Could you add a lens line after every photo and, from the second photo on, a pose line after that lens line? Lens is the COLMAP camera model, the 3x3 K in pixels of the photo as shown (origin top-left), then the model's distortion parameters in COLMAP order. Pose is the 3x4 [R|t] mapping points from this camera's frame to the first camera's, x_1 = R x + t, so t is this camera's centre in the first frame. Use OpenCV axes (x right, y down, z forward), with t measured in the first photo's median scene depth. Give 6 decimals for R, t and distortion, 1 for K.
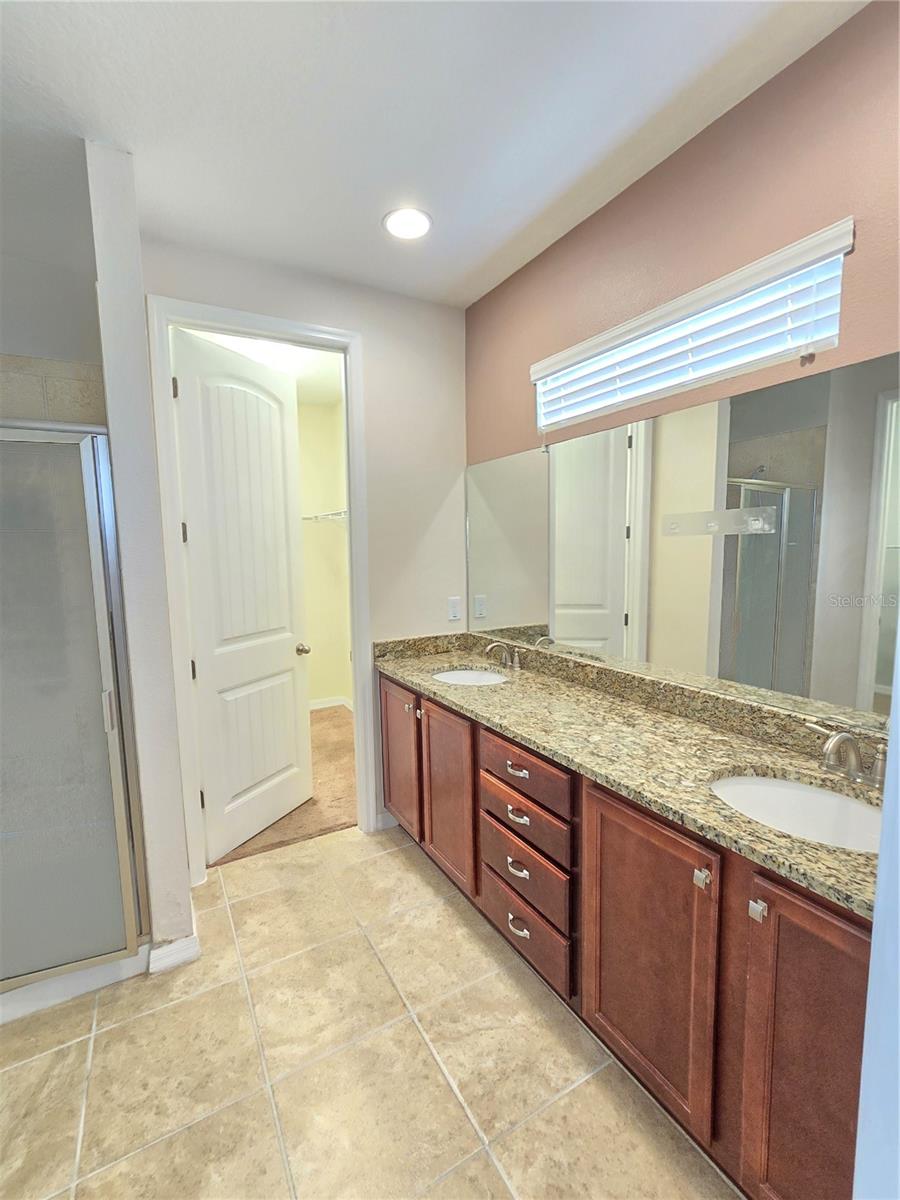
lens RADIAL K [[537.1, 0, 453.4], [0, 537.1, 602.5], [0, 0, 1]] dist [-0.003501, 0.005786]
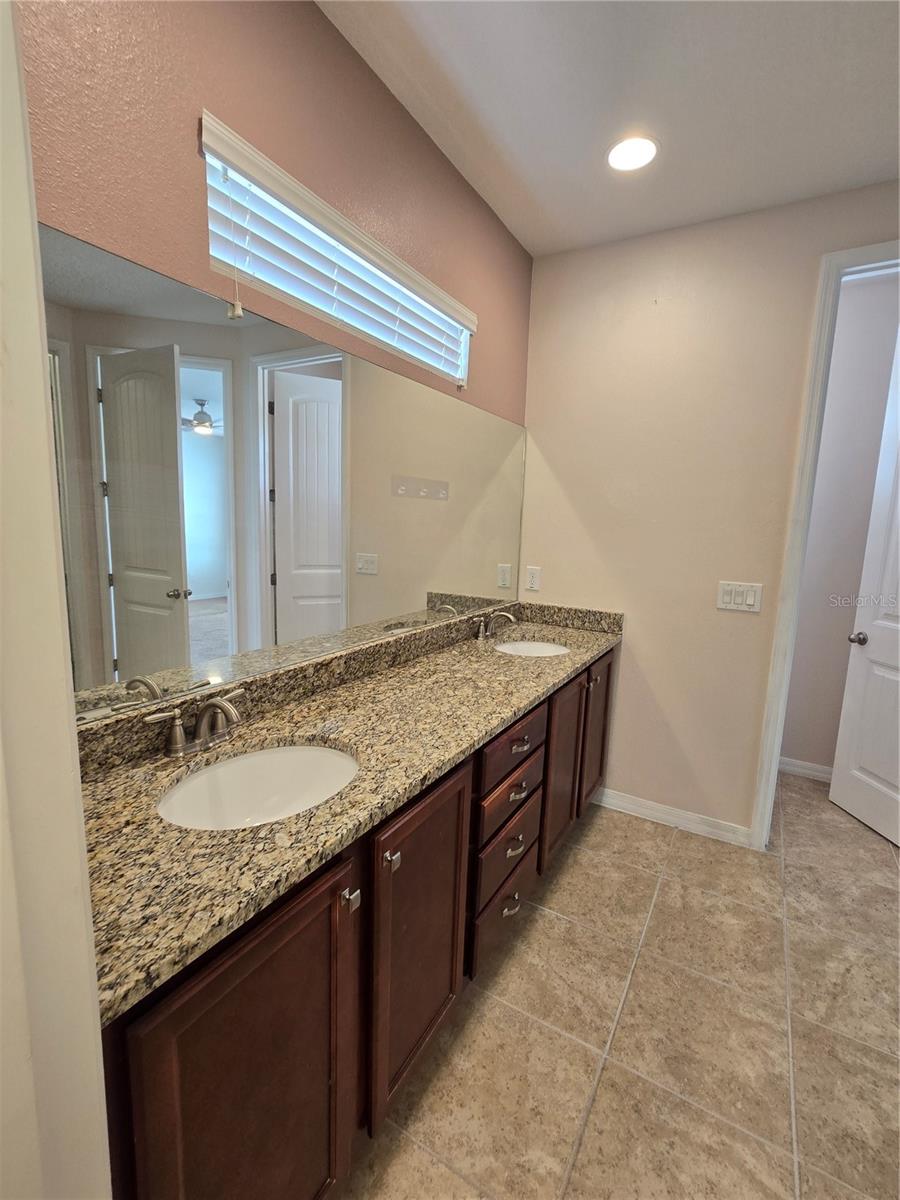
lens RADIAL K [[537.1, 0, 453.4], [0, 537.1, 602.5], [0, 0, 1]] dist [-0.003501, 0.005786]
pose [[-0.497051, -0.134470, 0.857238, -0.580752], [0.066345, 0.979138, 0.192060, -0.118390], [-0.865181, 0.152337, -0.477760, 1.471795]]
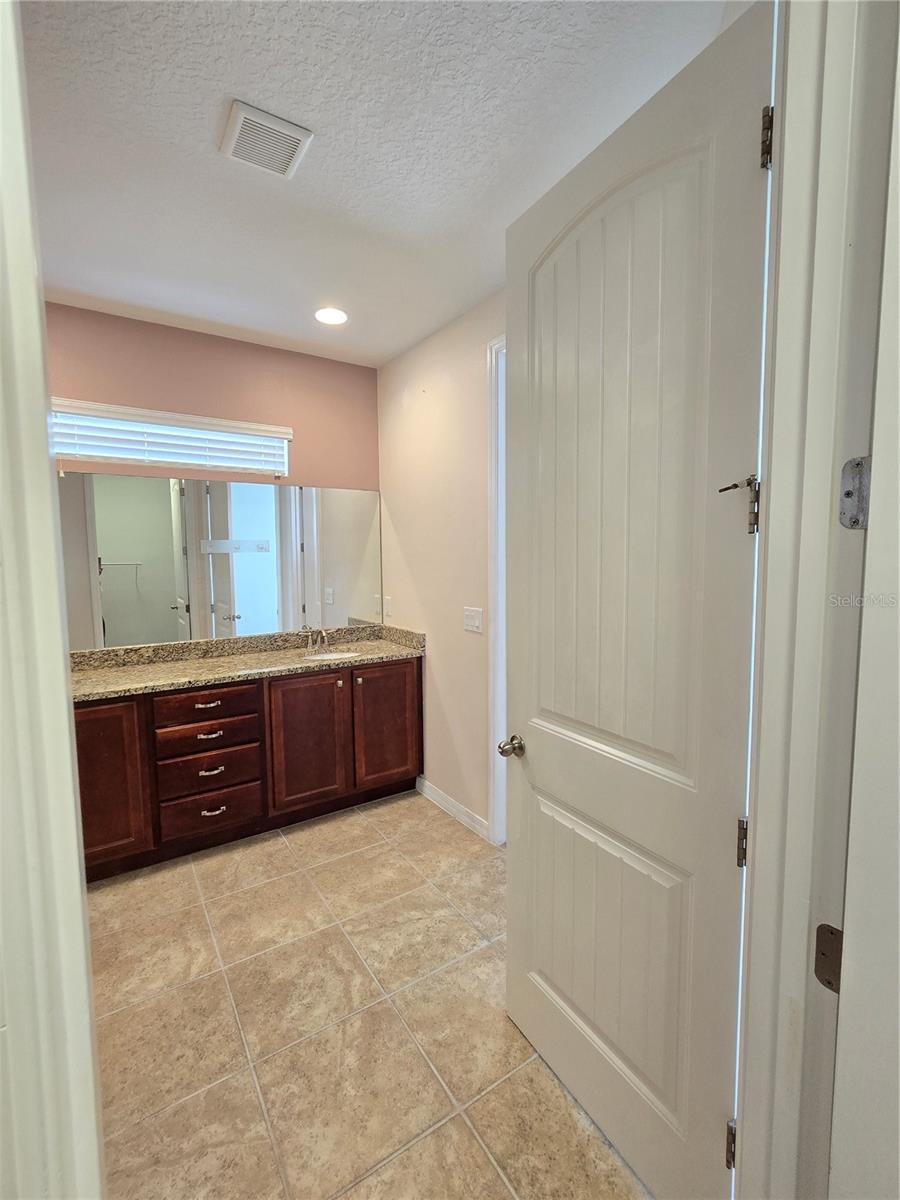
lens RADIAL K [[535.3, 0, 450.0], [0, 535.3, 600.0], [0, 0, 1]] dist [-0.000245, 0.000091]
pose [[-0.056124, -0.070028, 0.995965, -1.364387], [0.117469, 0.990146, 0.076238, -0.015970], [-0.991489, 0.121274, -0.047345, 0.349511]]
